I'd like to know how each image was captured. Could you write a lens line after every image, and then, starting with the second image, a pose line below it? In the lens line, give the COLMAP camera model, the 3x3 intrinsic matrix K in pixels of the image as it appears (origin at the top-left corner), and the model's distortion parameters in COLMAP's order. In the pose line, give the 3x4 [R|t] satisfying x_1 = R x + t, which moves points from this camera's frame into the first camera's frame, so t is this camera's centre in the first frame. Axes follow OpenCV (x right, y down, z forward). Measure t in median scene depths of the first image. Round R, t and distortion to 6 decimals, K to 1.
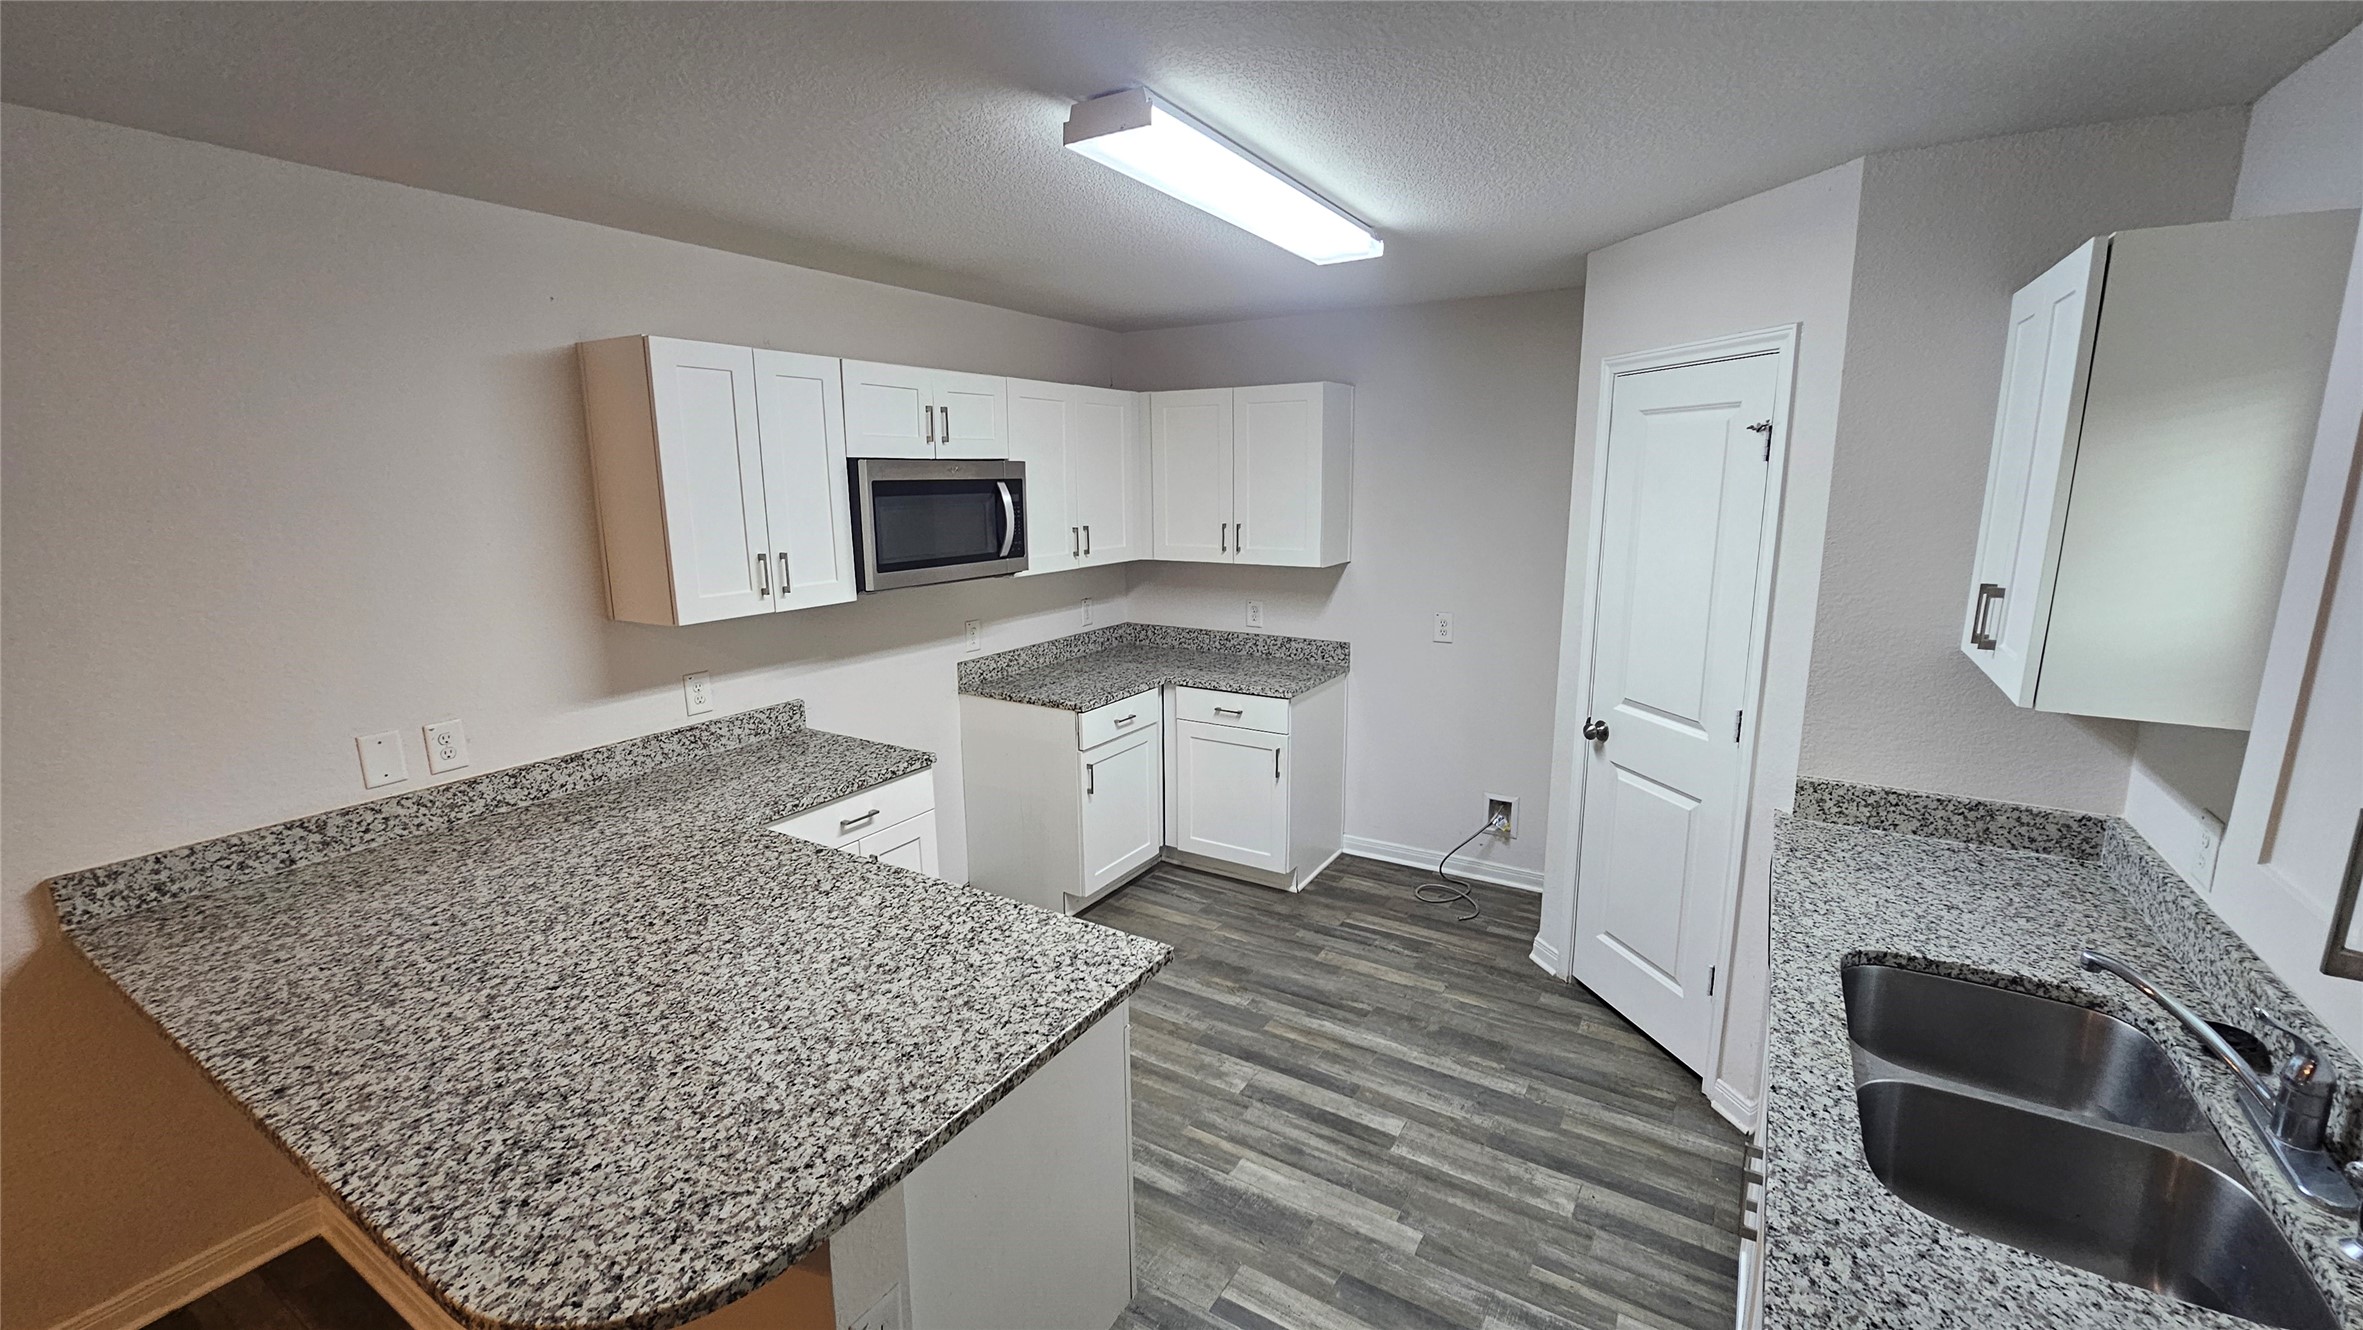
lens RADIAL K [[968.1, 0, 1173.1], [0, 968.1, 663.2], [0, 0, 1]] dist [-0.000372, -0.000302]
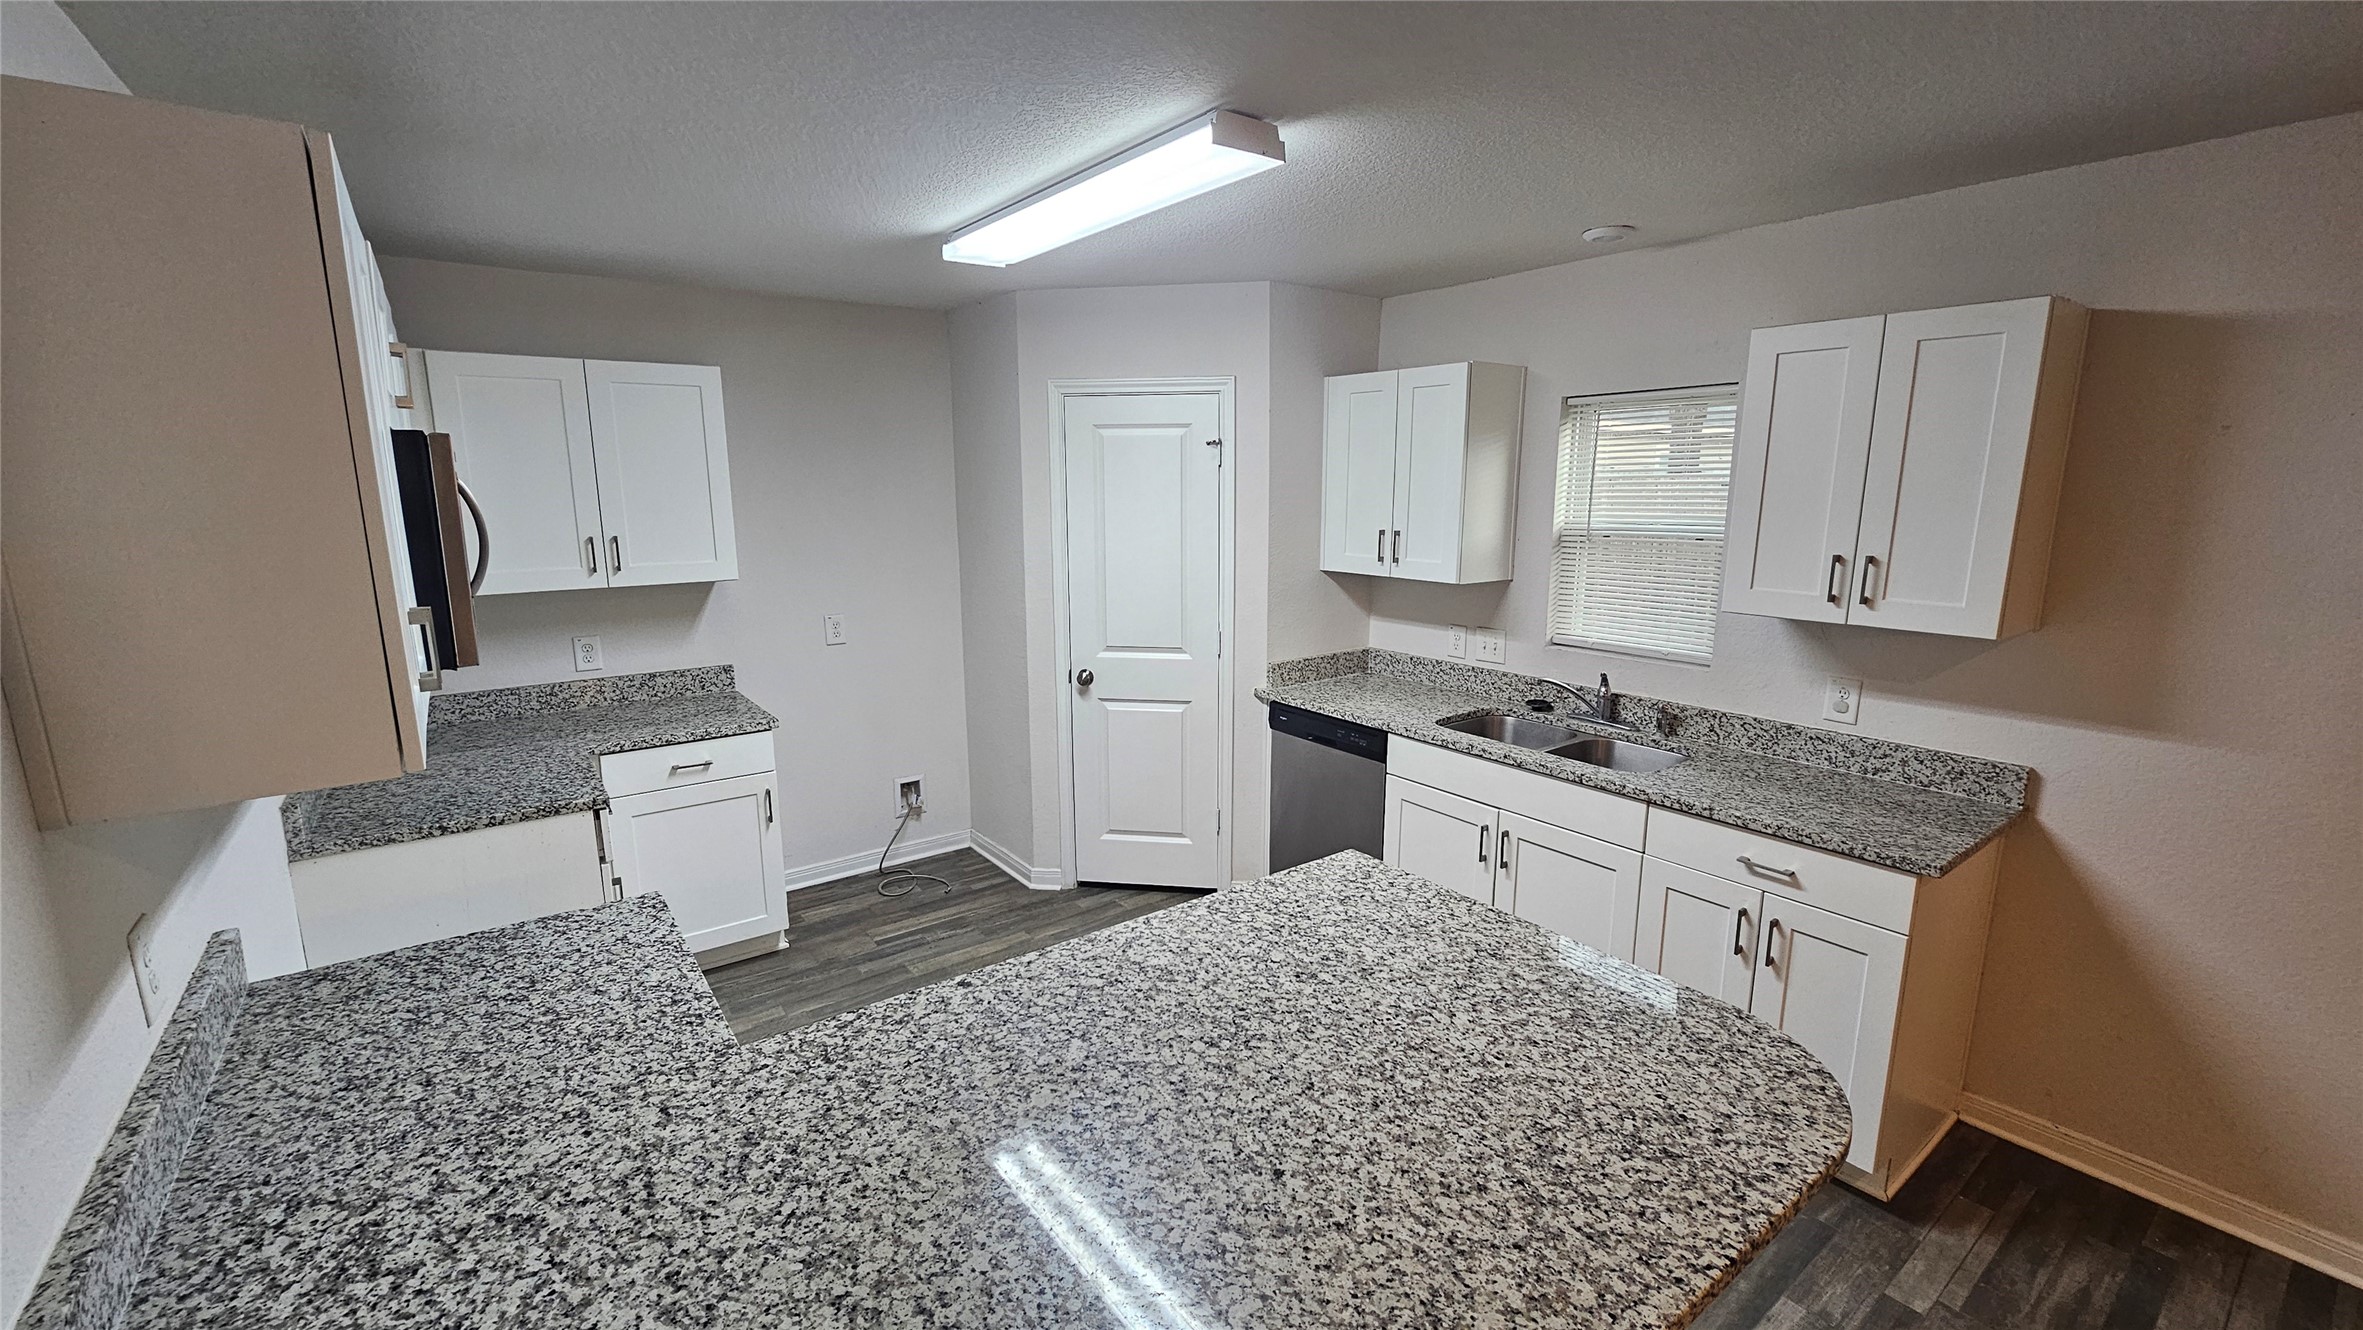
lens RADIAL K [[968.1, 0, 1173.1], [0, 968.1, 663.2], [0, 0, 1]] dist [-0.000372, -0.000302]
pose [[0.370184, -0.167332, 0.913764, -0.688928], [0.179620, 0.977974, 0.106322, -0.063520], [-0.911428, 0.124771, 0.392086, 0.412663]]
